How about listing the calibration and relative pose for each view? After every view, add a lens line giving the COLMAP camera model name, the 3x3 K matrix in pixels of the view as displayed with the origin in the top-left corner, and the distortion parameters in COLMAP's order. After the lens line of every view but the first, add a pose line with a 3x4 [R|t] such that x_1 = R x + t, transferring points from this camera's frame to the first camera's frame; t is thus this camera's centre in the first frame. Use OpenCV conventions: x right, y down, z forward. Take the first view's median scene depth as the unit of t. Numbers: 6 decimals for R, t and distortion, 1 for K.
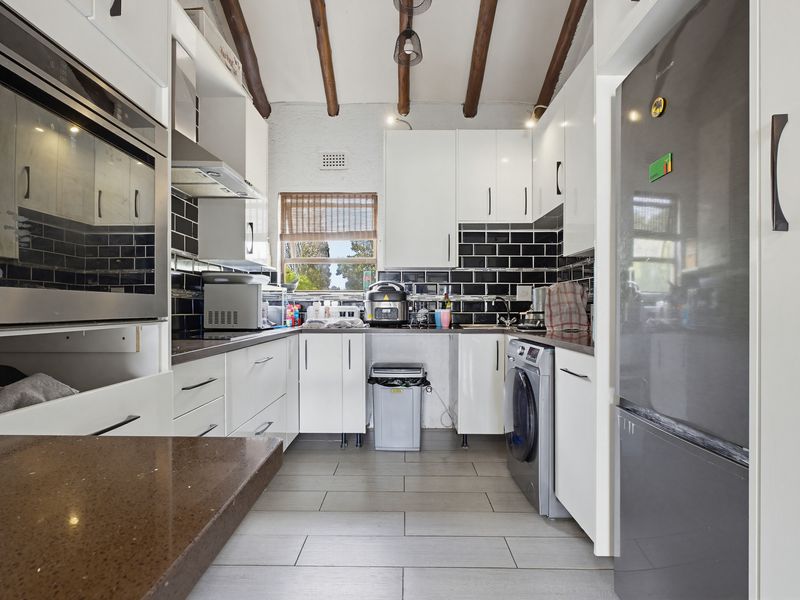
lens RADIAL K [[423.9, 0, 397.1], [0, 423.9, 302.9], [0, 0, 1]] dist [-0.001298, 0.000177]
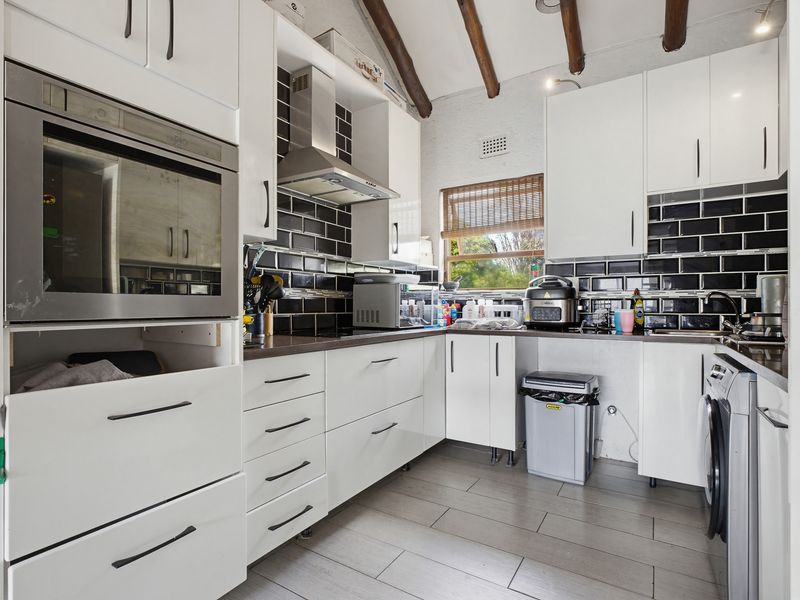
lens RADIAL K [[425.3, 0, 400.0], [0, 425.3, 300.0], [0, 0, 1]] dist [0.001457, 0.001000]
pose [[0.843982, -0.006829, -0.536327, 0.188600], [0.005363, 0.999976, -0.004292, -0.000470], [0.536344, 0.000746, 0.843999, 0.130794]]
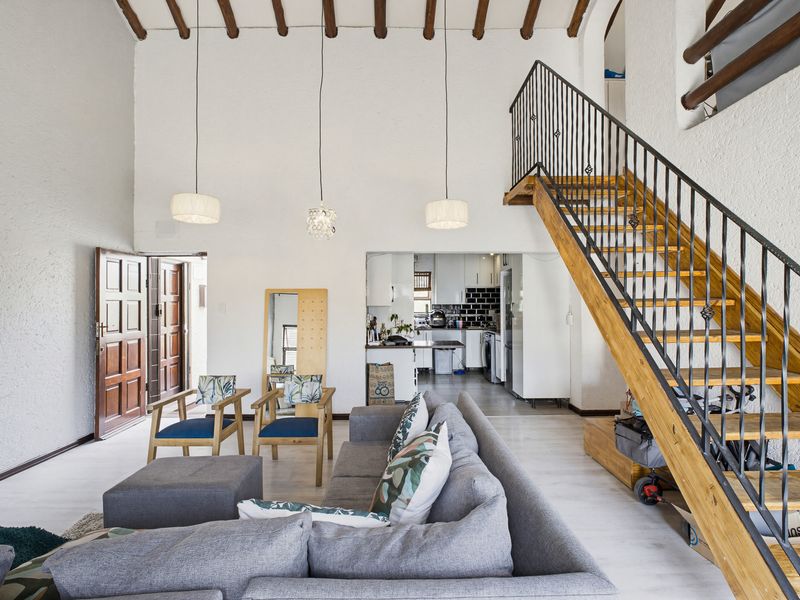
lens RADIAL K [[425.3, 0, 400.0], [0, 425.3, 300.0], [0, 0, 1]] dist [0.001457, 0.001000]
pose [[0.999754, -0.005042, 0.021588, -0.320523], [0.004943, 0.999977, 0.004606, -0.128716], [-0.021611, -0.004498, 0.999756, -1.635021]]
